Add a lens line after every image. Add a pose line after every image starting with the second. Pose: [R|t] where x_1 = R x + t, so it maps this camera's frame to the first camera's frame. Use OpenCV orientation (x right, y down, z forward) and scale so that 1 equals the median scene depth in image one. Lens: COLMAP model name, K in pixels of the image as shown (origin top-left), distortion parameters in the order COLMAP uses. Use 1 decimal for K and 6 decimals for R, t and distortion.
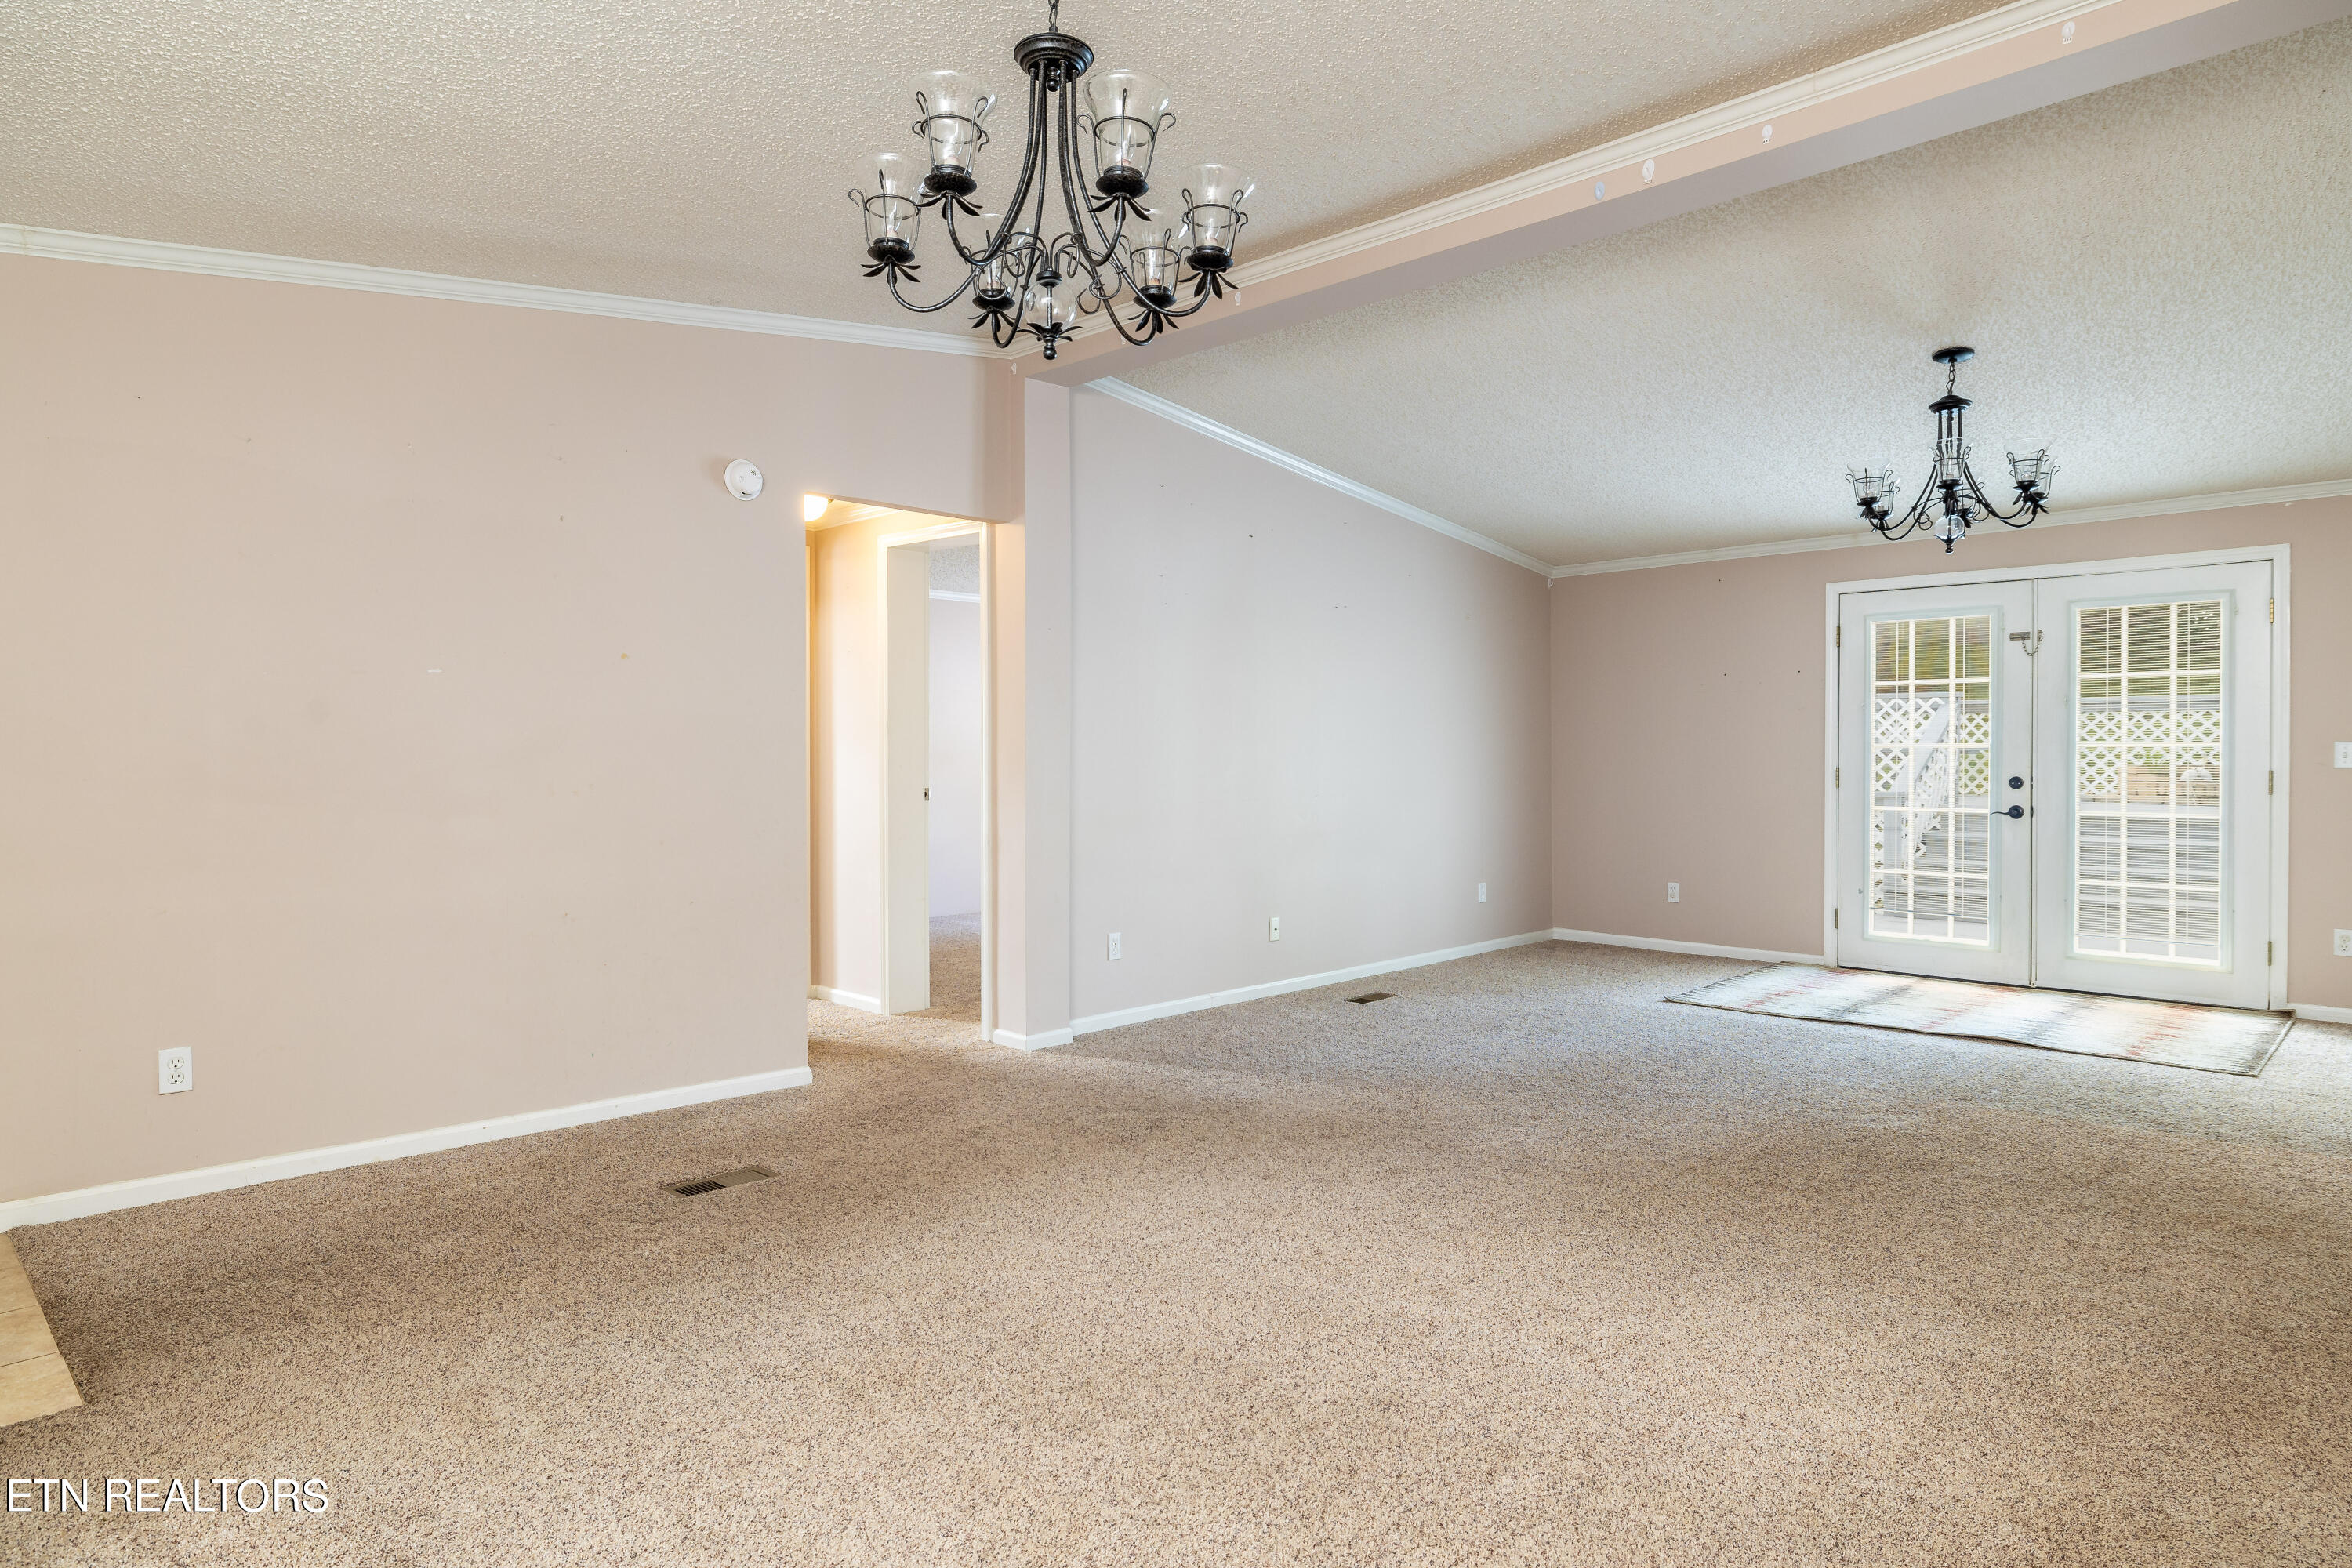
lens RADIAL K [[1297.6, 0, 1131.3], [0, 1297.6, 762.6], [0, 0, 1]] dist [-0.010241, 0.000728]
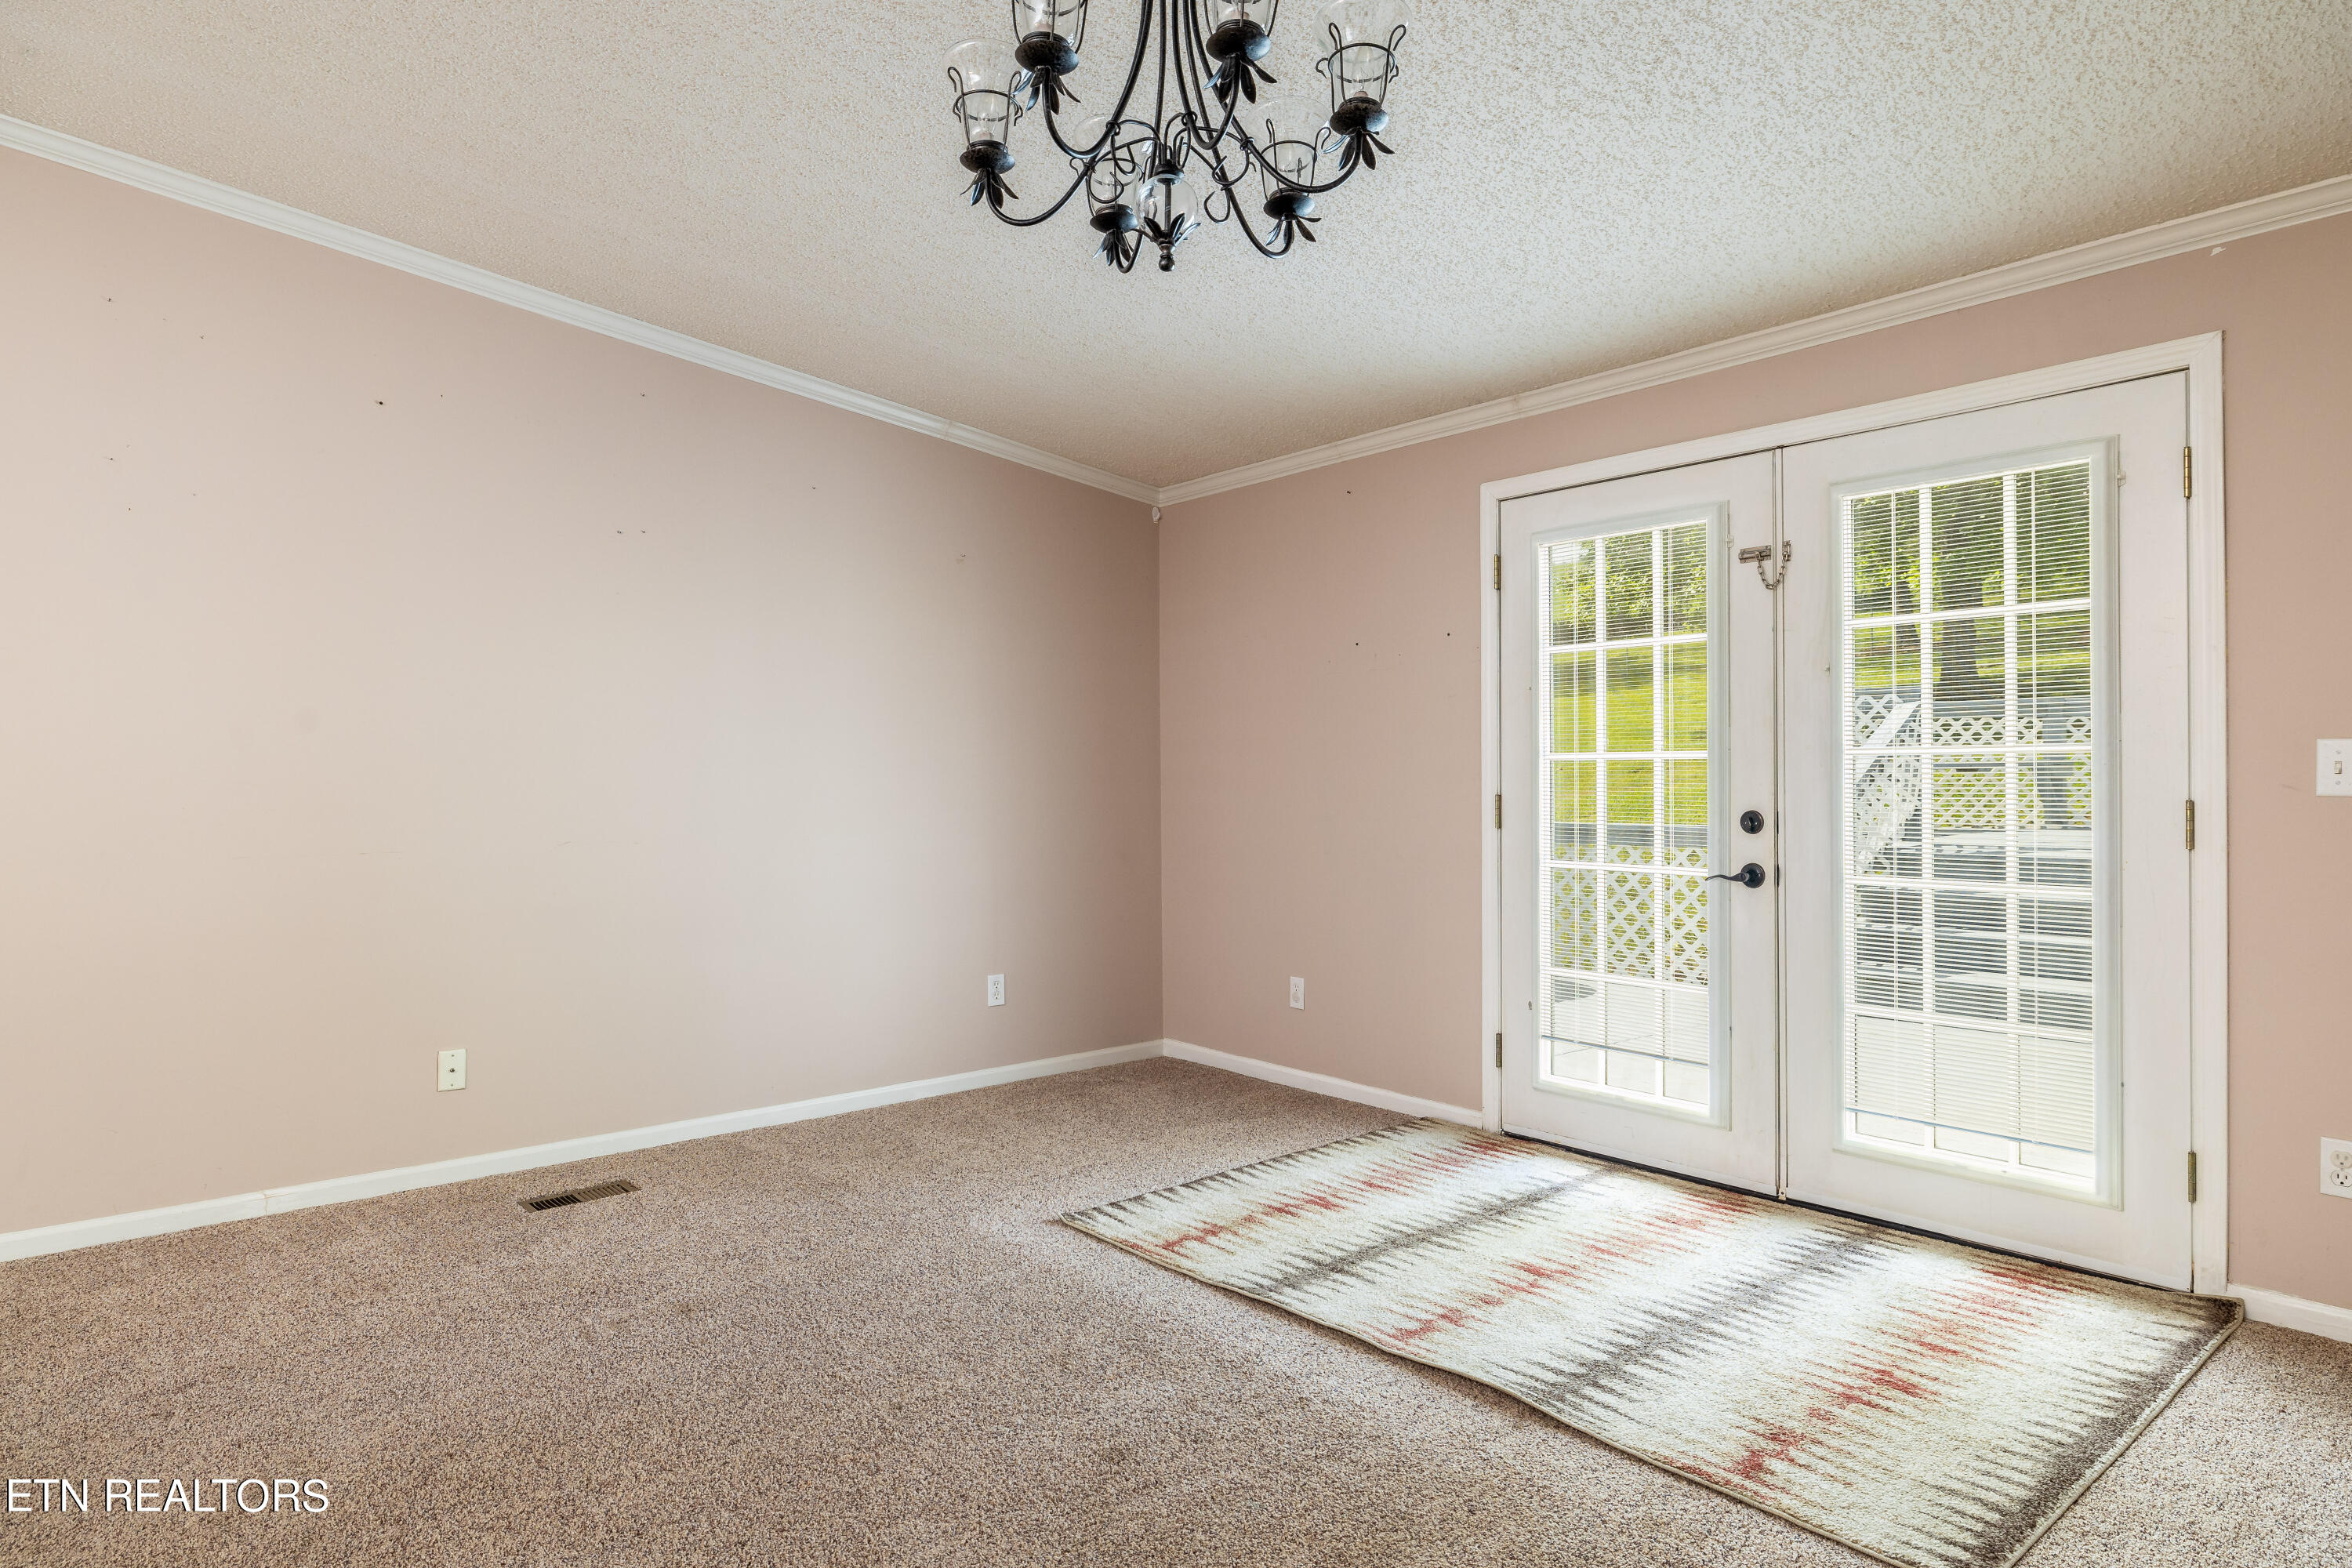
lens RADIAL K [[1297.6, 0, 1171.2], [0, 1297.6, 770.6], [0, 0, 1]] dist [-0.010241, 0.000728]
pose [[0.998324, -0.000491, -0.057872, 0.470934], [-0.000349, 0.999895, -0.014491, 0.001814], [0.057873, 0.014487, 0.998219, 0.437396]]
